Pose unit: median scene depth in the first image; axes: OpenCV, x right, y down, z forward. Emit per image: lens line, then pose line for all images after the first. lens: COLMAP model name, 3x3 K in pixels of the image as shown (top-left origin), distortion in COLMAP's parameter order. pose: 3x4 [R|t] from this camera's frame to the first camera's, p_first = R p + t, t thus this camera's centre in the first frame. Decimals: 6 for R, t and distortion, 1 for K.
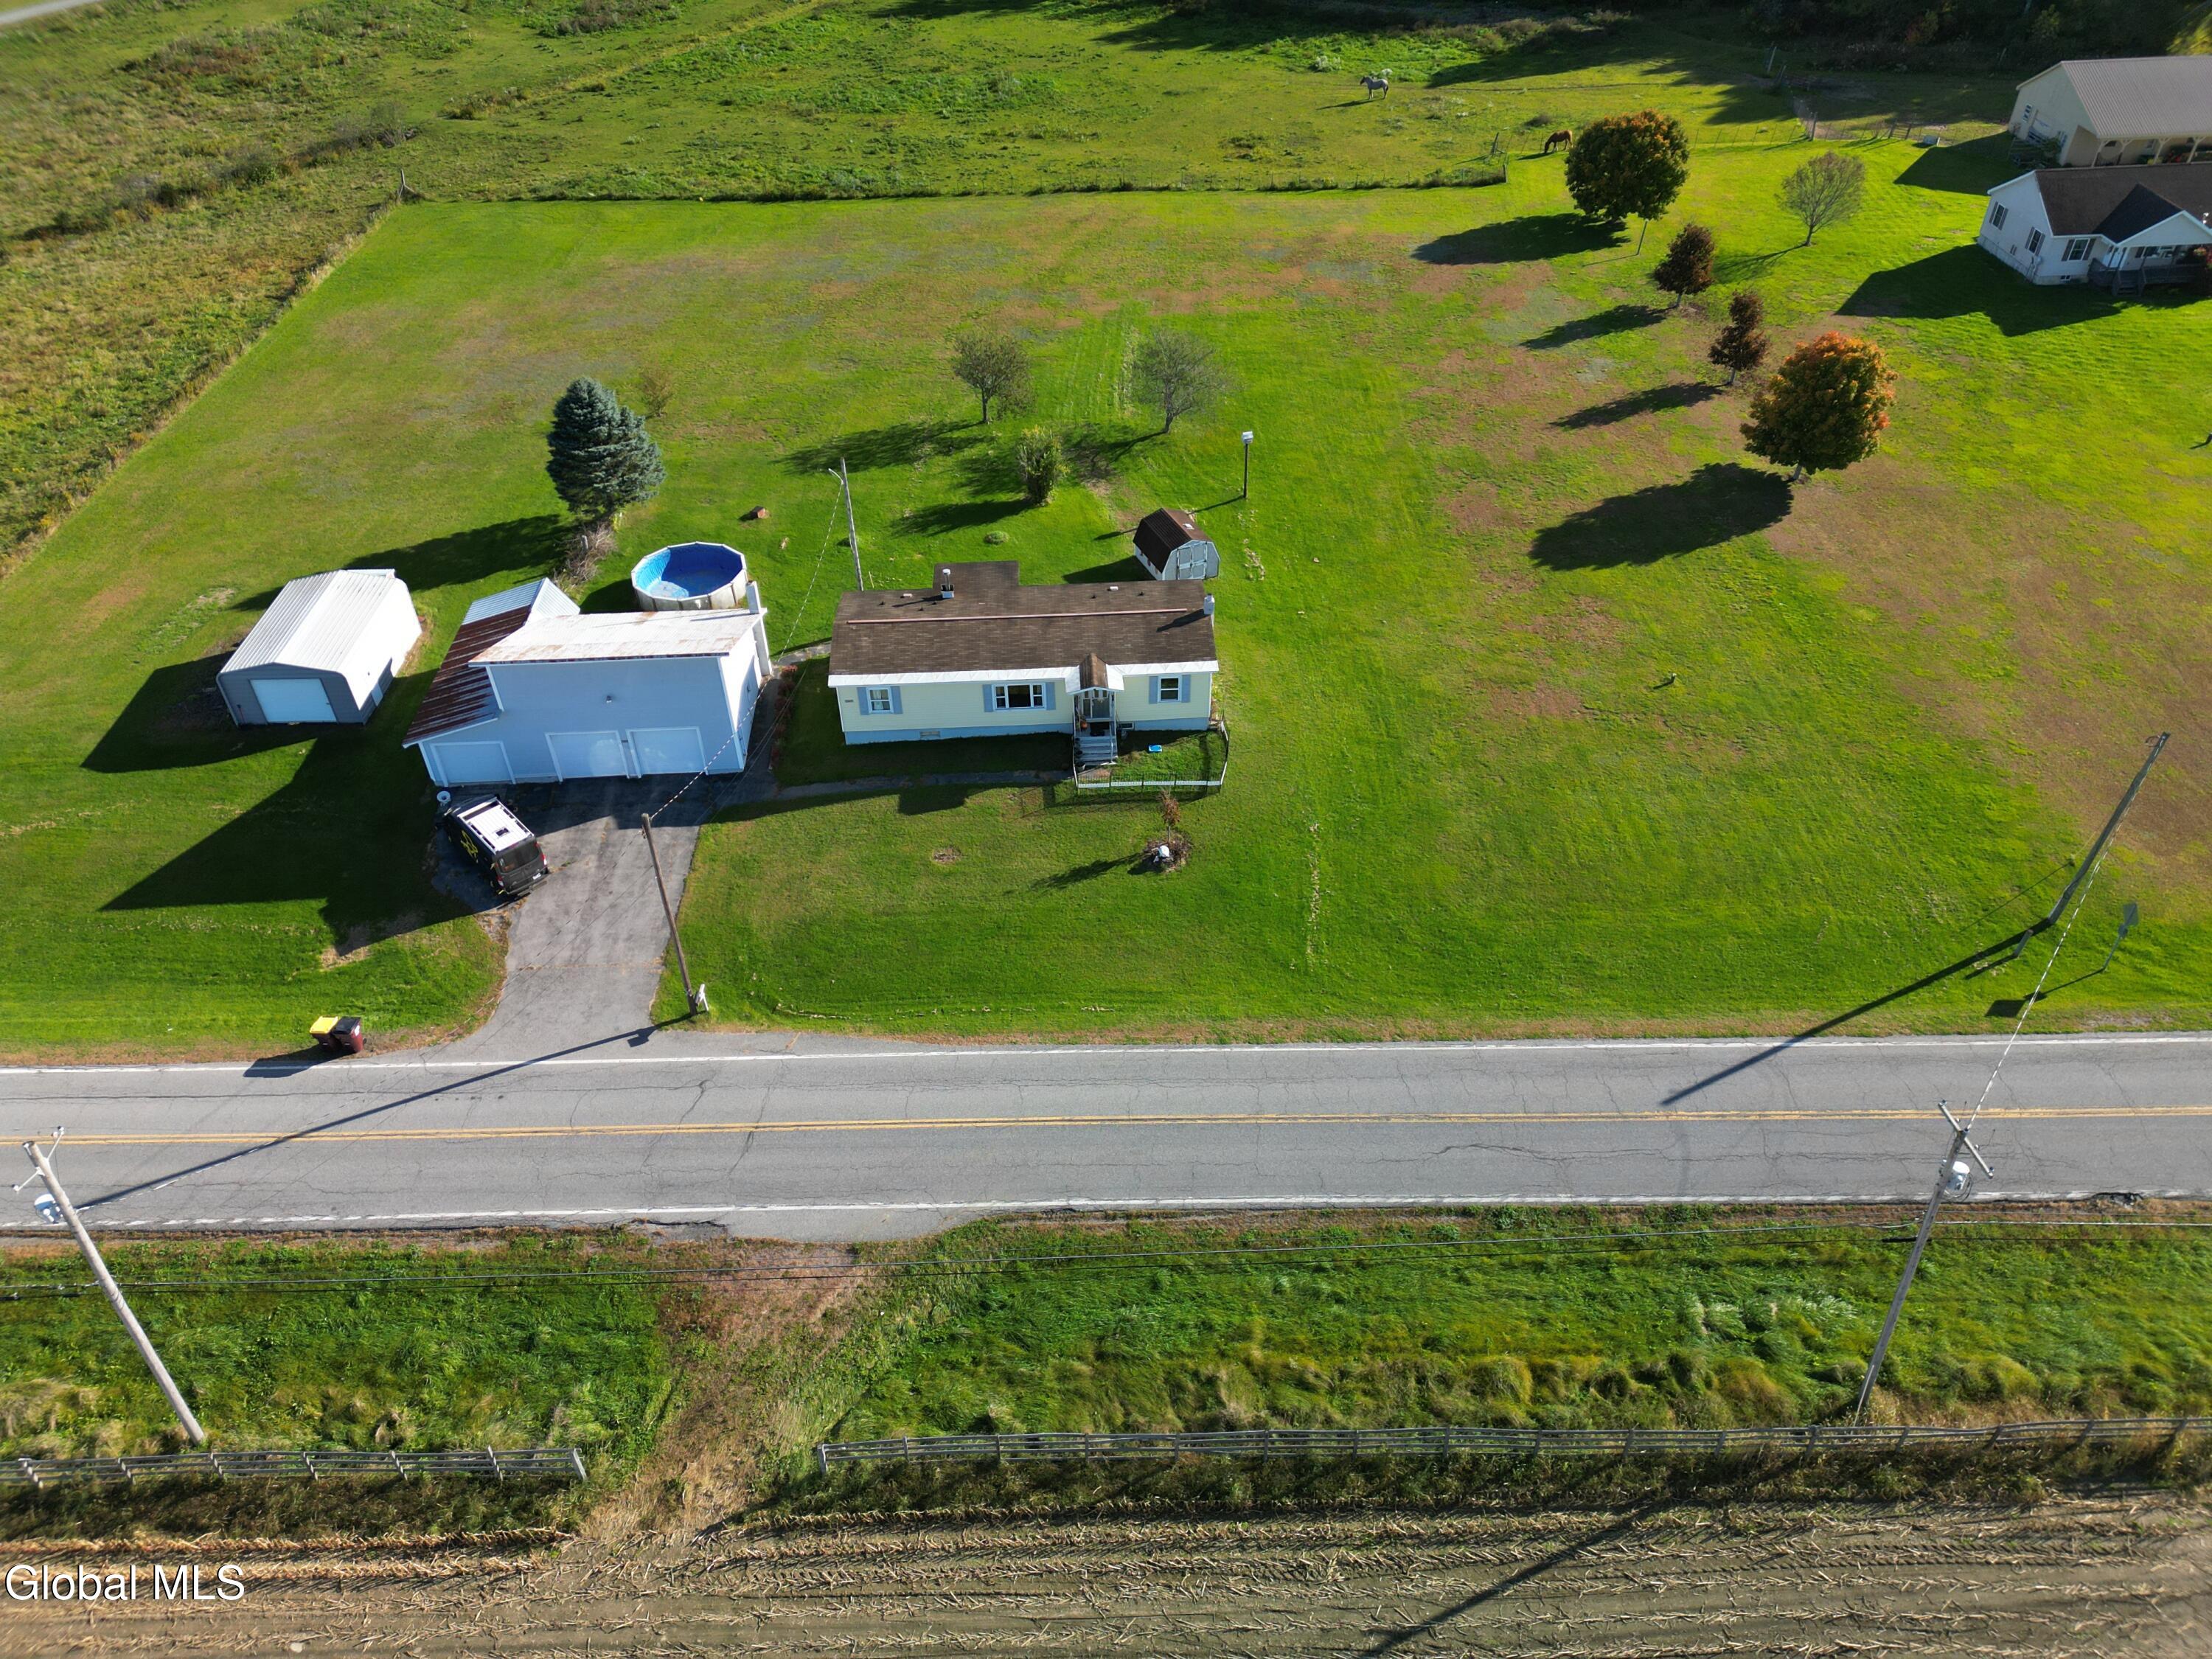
lens RADIAL K [[1508.4, 0, 1101.7], [0, 1508.4, 830.8], [0, 0, 1]] dist [0.082640, -0.080095]
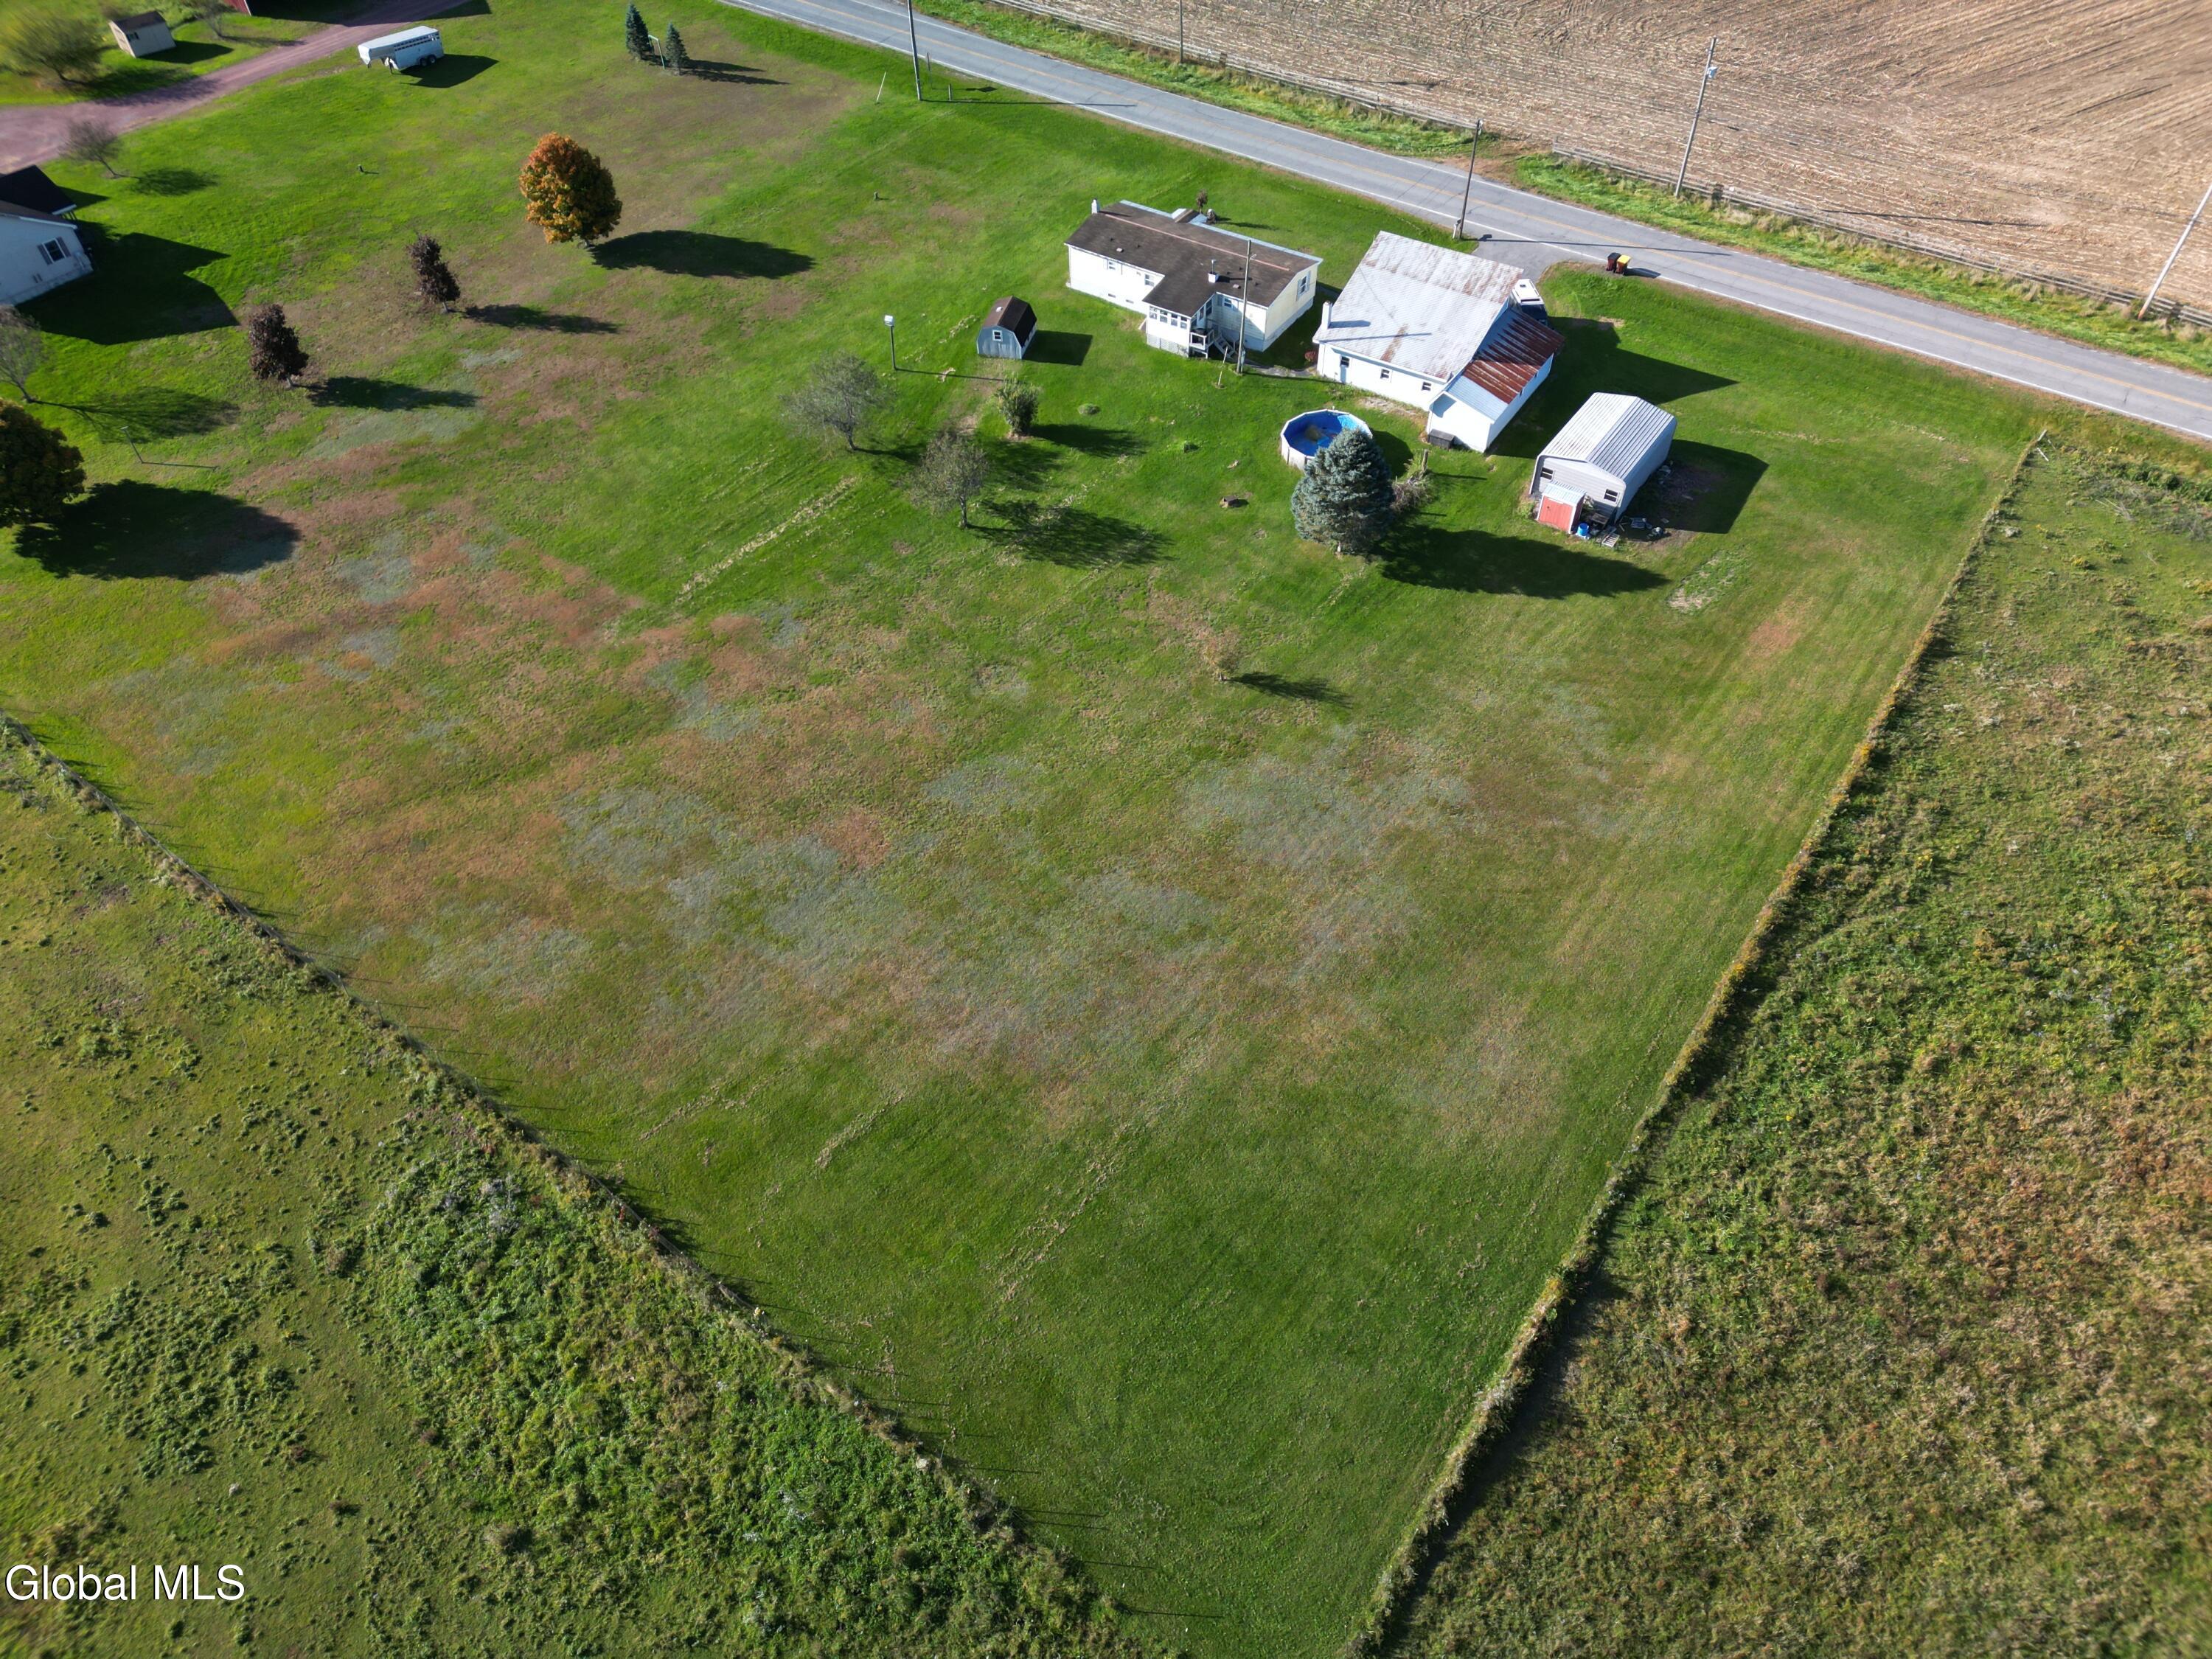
lens RADIAL K [[1491.0, 0, 1106.5], [0, 1491.0, 844.8], [0, 0, 1]] dist [0.081367, -0.082135]
pose [[-0.802844, -0.428006, 0.415034, -0.711993], [0.398579, 0.132379, 0.907530, -1.200887], [-0.443370, 0.894028, 0.064314, 1.181185]]
